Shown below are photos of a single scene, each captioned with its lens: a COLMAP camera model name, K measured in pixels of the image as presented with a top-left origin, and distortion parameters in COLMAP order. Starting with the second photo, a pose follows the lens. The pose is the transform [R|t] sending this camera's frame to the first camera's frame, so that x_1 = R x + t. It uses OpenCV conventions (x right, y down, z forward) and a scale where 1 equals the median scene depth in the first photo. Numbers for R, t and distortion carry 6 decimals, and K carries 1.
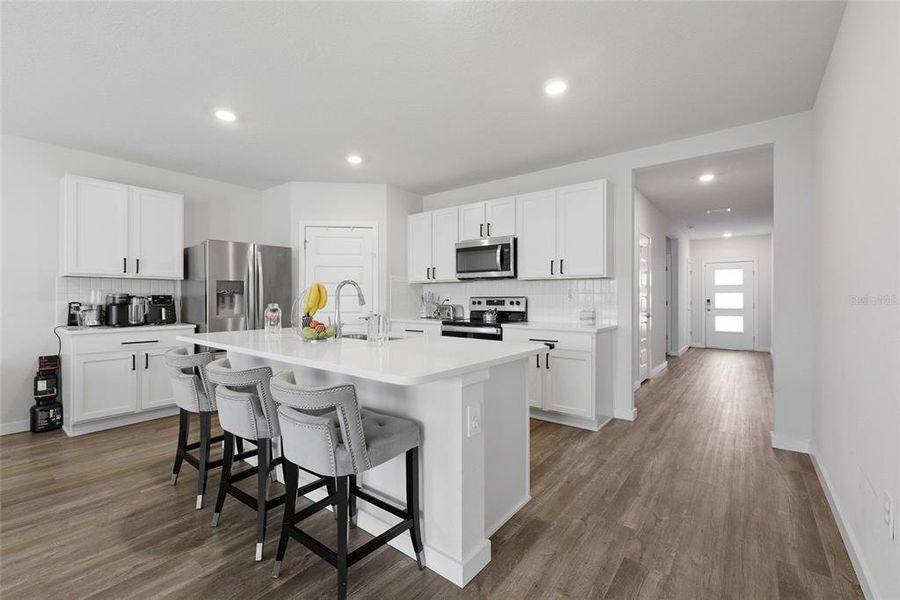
lens RADIAL K [[382.7, 0, 441.8], [0, 382.7, 297.8], [0, 0, 1]] dist [0.004394, 0.000370]
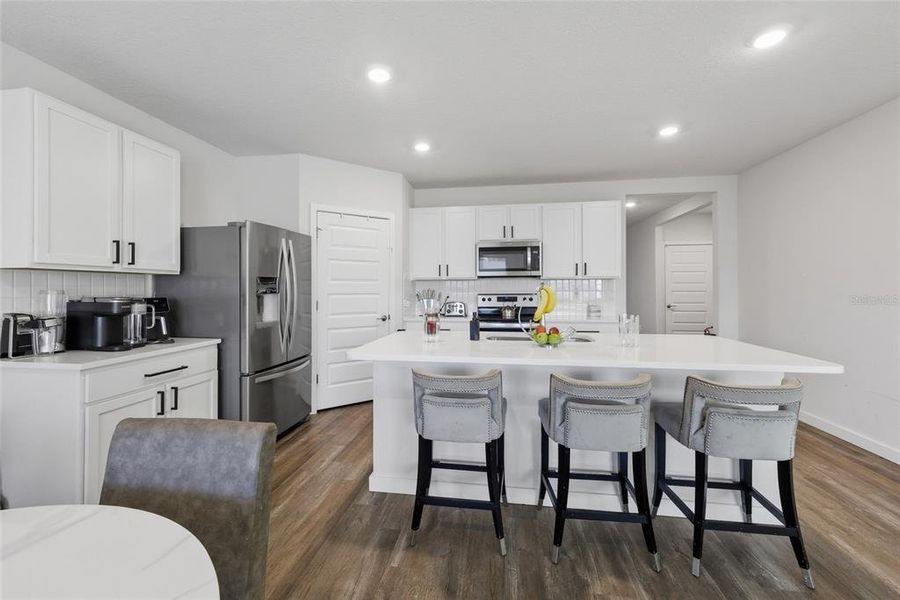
lens RADIAL K [[382.7, 0, 440.5], [0, 382.7, 285.4], [0, 0, 1]] dist [0.004394, 0.000370]
pose [[0.867227, 0.000298, 0.497913, -0.657331], [0.003766, 0.999967, -0.007159, -0.022453], [-0.497899, 0.008083, 0.867197, 0.184565]]
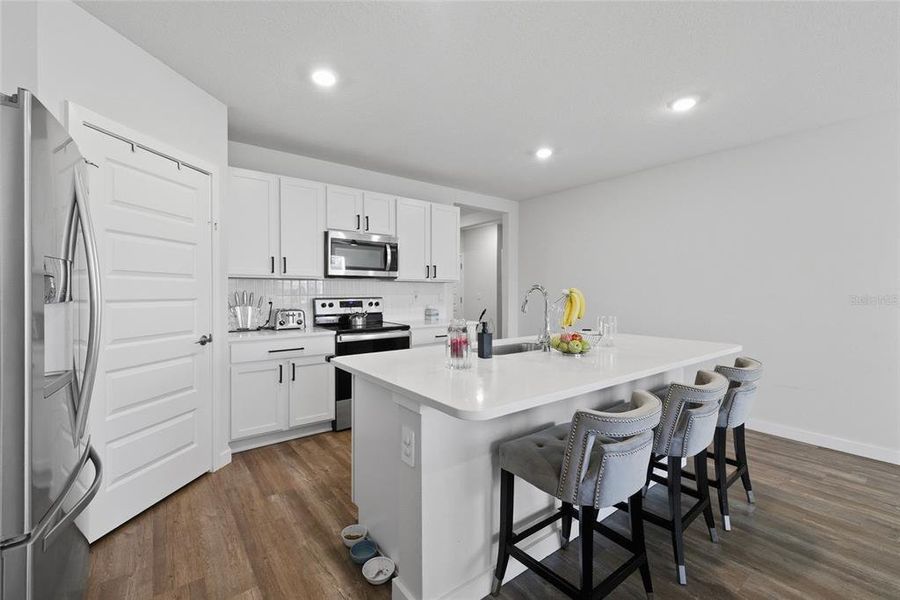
lens RADIAL K [[382.7, 0, 449.9], [0, 382.7, 296.8], [0, 0, 1]] dist [0.004394, 0.000370]
pose [[0.217540, -0.014756, 0.975940, -0.797671], [-0.002497, 0.999874, 0.015675, -0.022641], [-0.976048, -0.005847, 0.217476, 0.682293]]
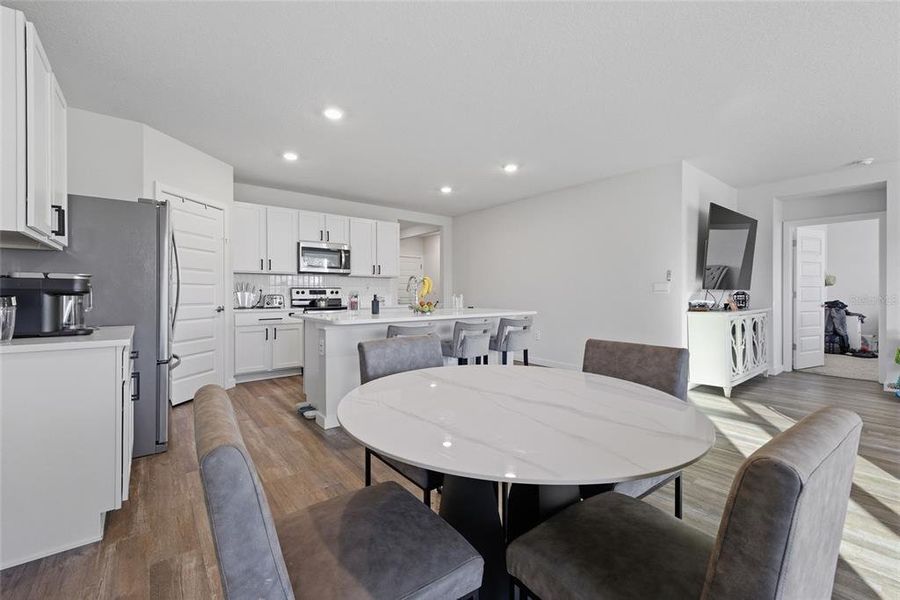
lens RADIAL K [[382.7, 0, 451.7], [0, 382.7, 296.1], [0, 0, 1]] dist [0.004394, 0.000370]
pose [[0.203281, -0.008976, 0.979079, -1.196522], [-0.001893, 0.999953, 0.009560, 0.014159], [-0.979119, -0.003797, 0.203254, 0.355245]]
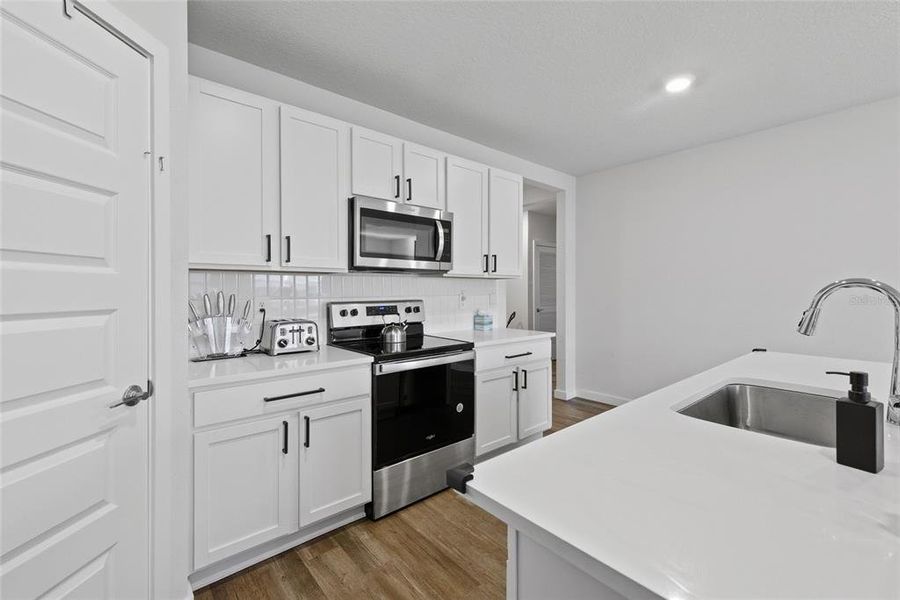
lens RADIAL K [[382.7, 0, 449.0], [0, 382.7, 292.4], [0, 0, 1]] dist [0.004394, 0.000370]
pose [[0.170780, -0.007633, 0.985280, -0.511260], [-0.000579, 0.999969, 0.007847, -0.024647], [-0.985309, -0.001911, 0.170770, 0.930384]]
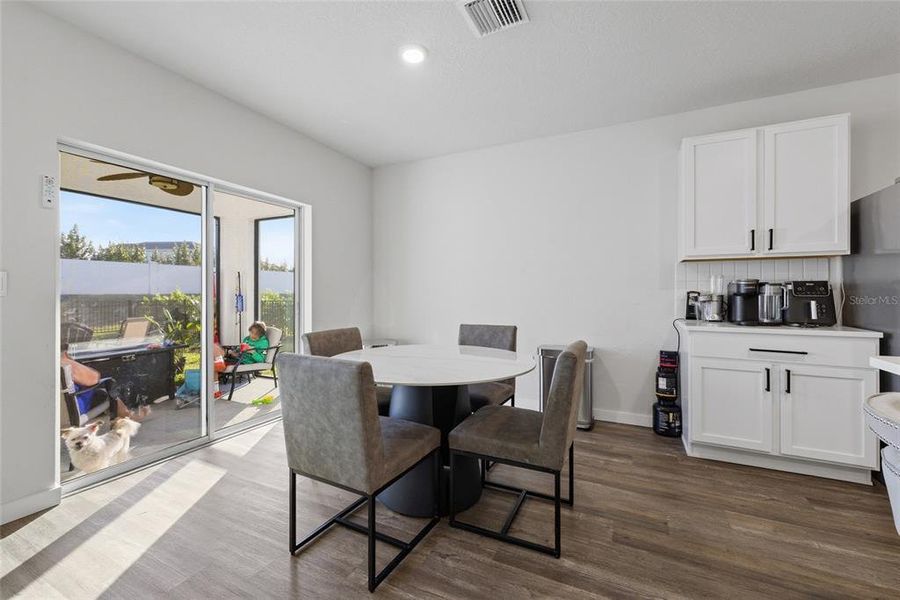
lens RADIAL K [[382.7, 0, 439.1], [0, 382.7, 290.2], [0, 0, 1]] dist [0.004394, 0.000370]
pose [[0.209856, -0.003481, -0.977726, -0.239763], [0.002186, 0.999993, -0.003091, 0.009848], [0.977730, -0.001489, 0.209862, 0.267493]]
